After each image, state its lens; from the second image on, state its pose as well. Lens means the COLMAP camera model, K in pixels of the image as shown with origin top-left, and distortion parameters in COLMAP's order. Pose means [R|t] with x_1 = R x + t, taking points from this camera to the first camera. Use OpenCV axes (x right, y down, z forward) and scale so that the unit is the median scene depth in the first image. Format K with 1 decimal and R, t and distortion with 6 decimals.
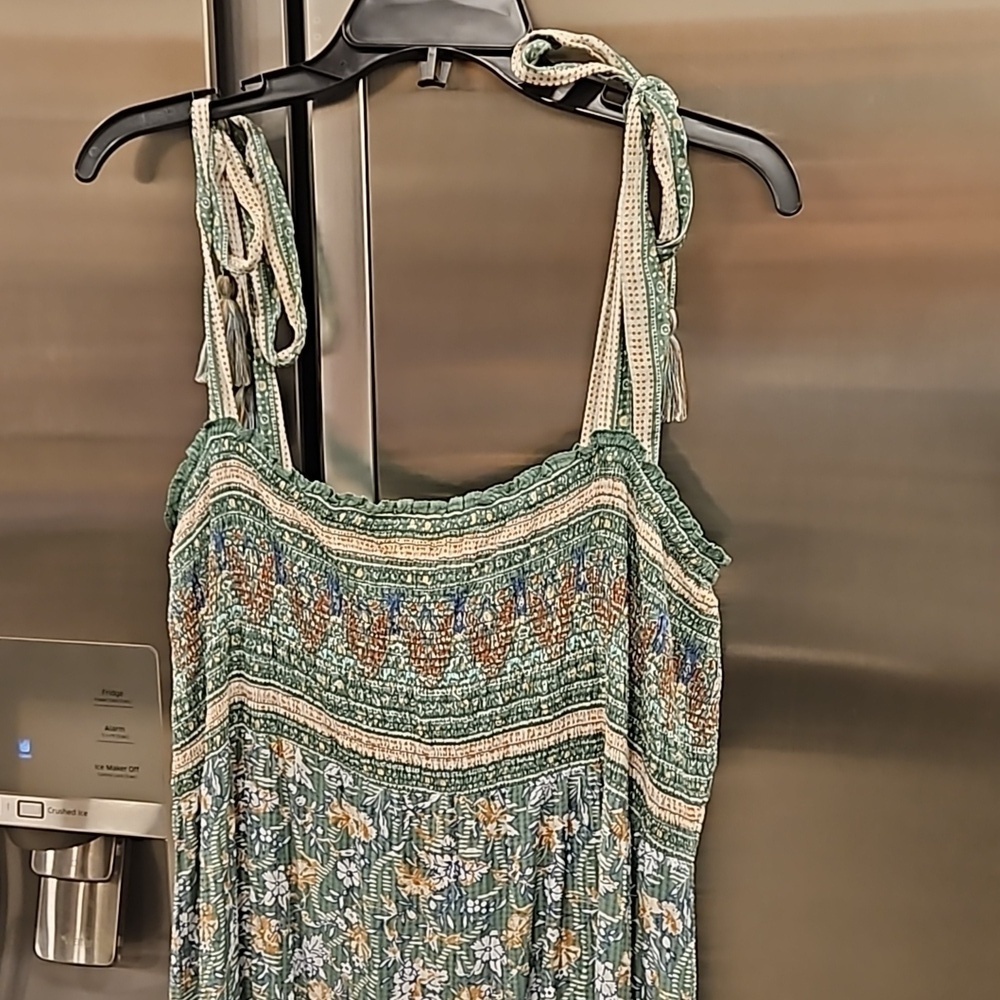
lens RADIAL K [[1375.5, 0, 500.0], [0, 1375.5, 500.0], [0, 0, 1]] dist [0.042524, -0.036097]
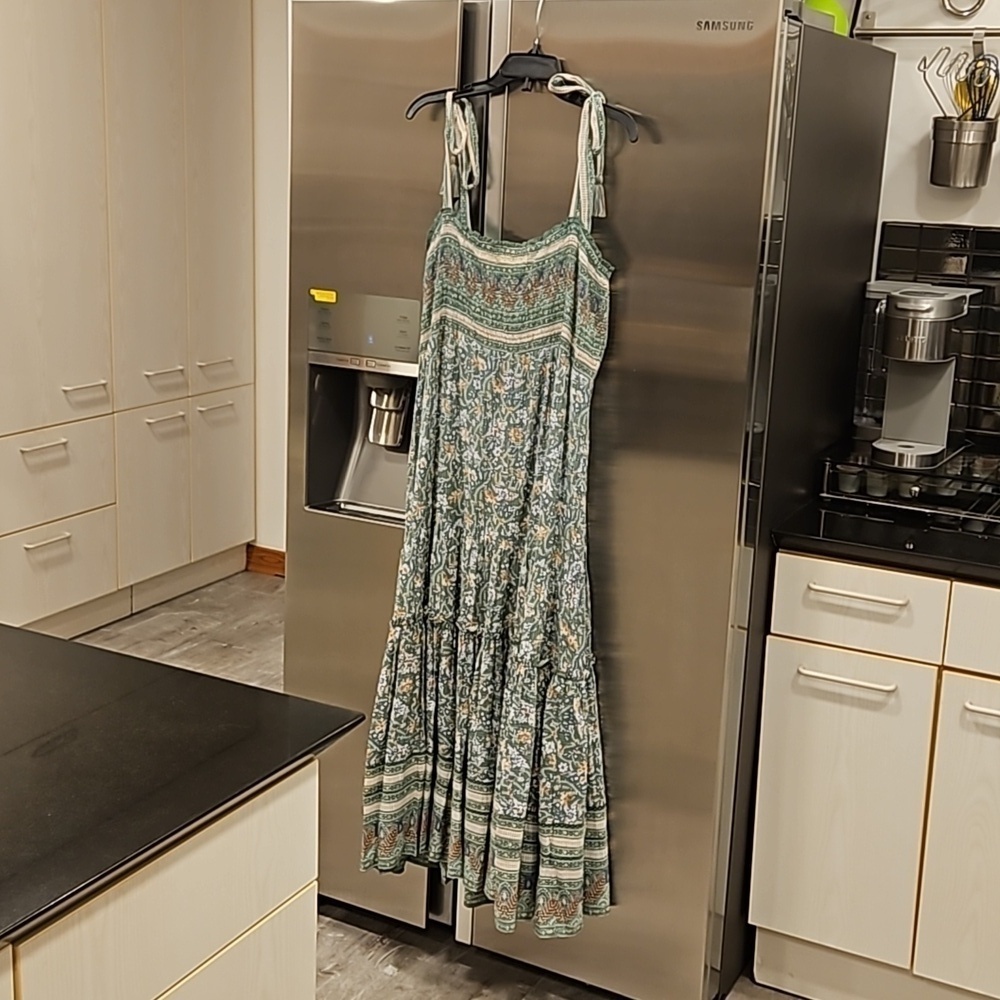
lens RADIAL K [[1375.5, 0, 500.0], [0, 1375.5, 500.0], [0, 0, 1]] dist [0.042524, -0.036097]
pose [[0.959071, 0.116280, -0.258191, 0.683968], [-0.106650, 0.992986, 0.051046, 0.370443], [0.262315, -0.021420, 0.964744, -1.657046]]
